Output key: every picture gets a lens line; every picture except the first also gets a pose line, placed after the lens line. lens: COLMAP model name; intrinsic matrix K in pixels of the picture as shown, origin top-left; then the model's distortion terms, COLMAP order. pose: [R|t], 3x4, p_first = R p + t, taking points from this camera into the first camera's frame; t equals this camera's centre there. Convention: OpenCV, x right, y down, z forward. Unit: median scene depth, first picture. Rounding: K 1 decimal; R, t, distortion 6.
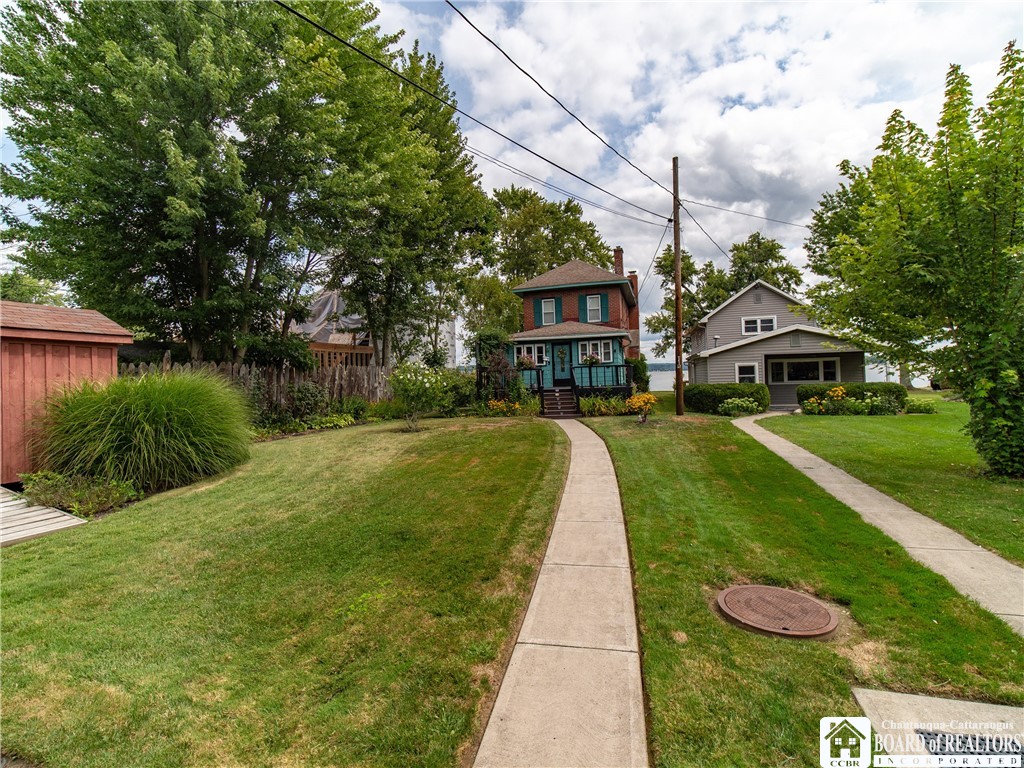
lens RADIAL K [[457.0, 0, 523.2], [0, 457.0, 371.0], [0, 0, 1]] dist [-0.023776, 0.006193]
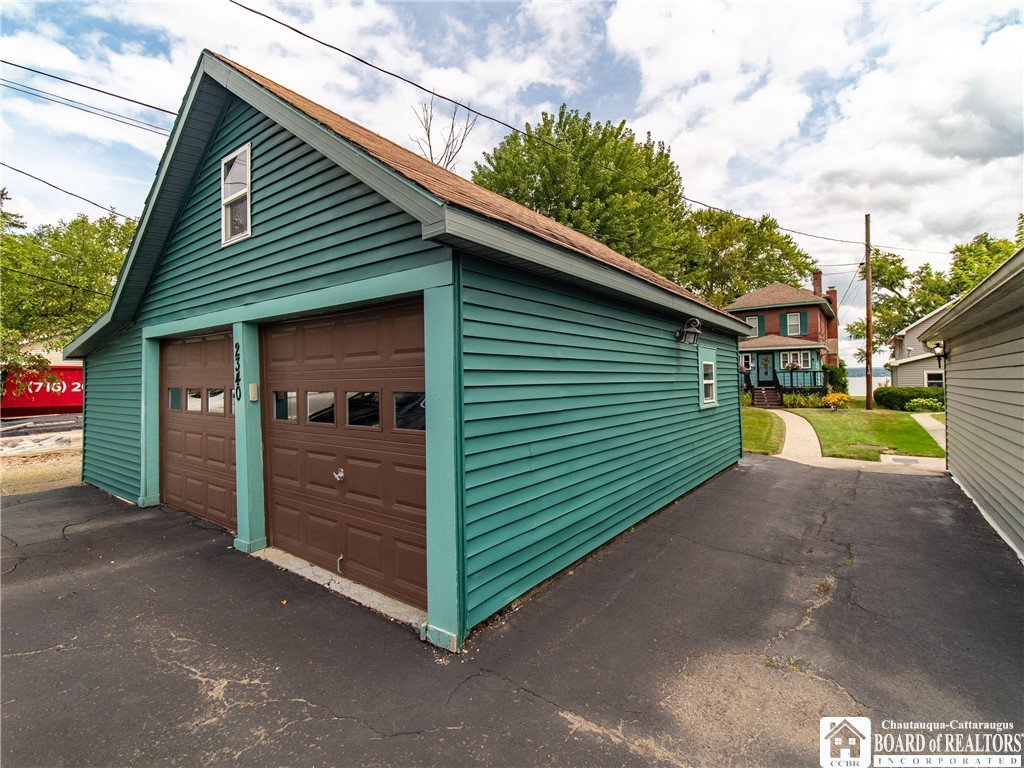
lens RADIAL K [[457.0, 0, 523.2], [0, 457.0, 371.0], [0, 0, 1]] dist [-0.023776, 0.006193]
pose [[0.932946, 0.015806, -0.359670, -0.086747], [-0.016515, 0.999863, 0.001102, -0.000255], [0.359638, 0.004912, 0.933079, -0.414613]]
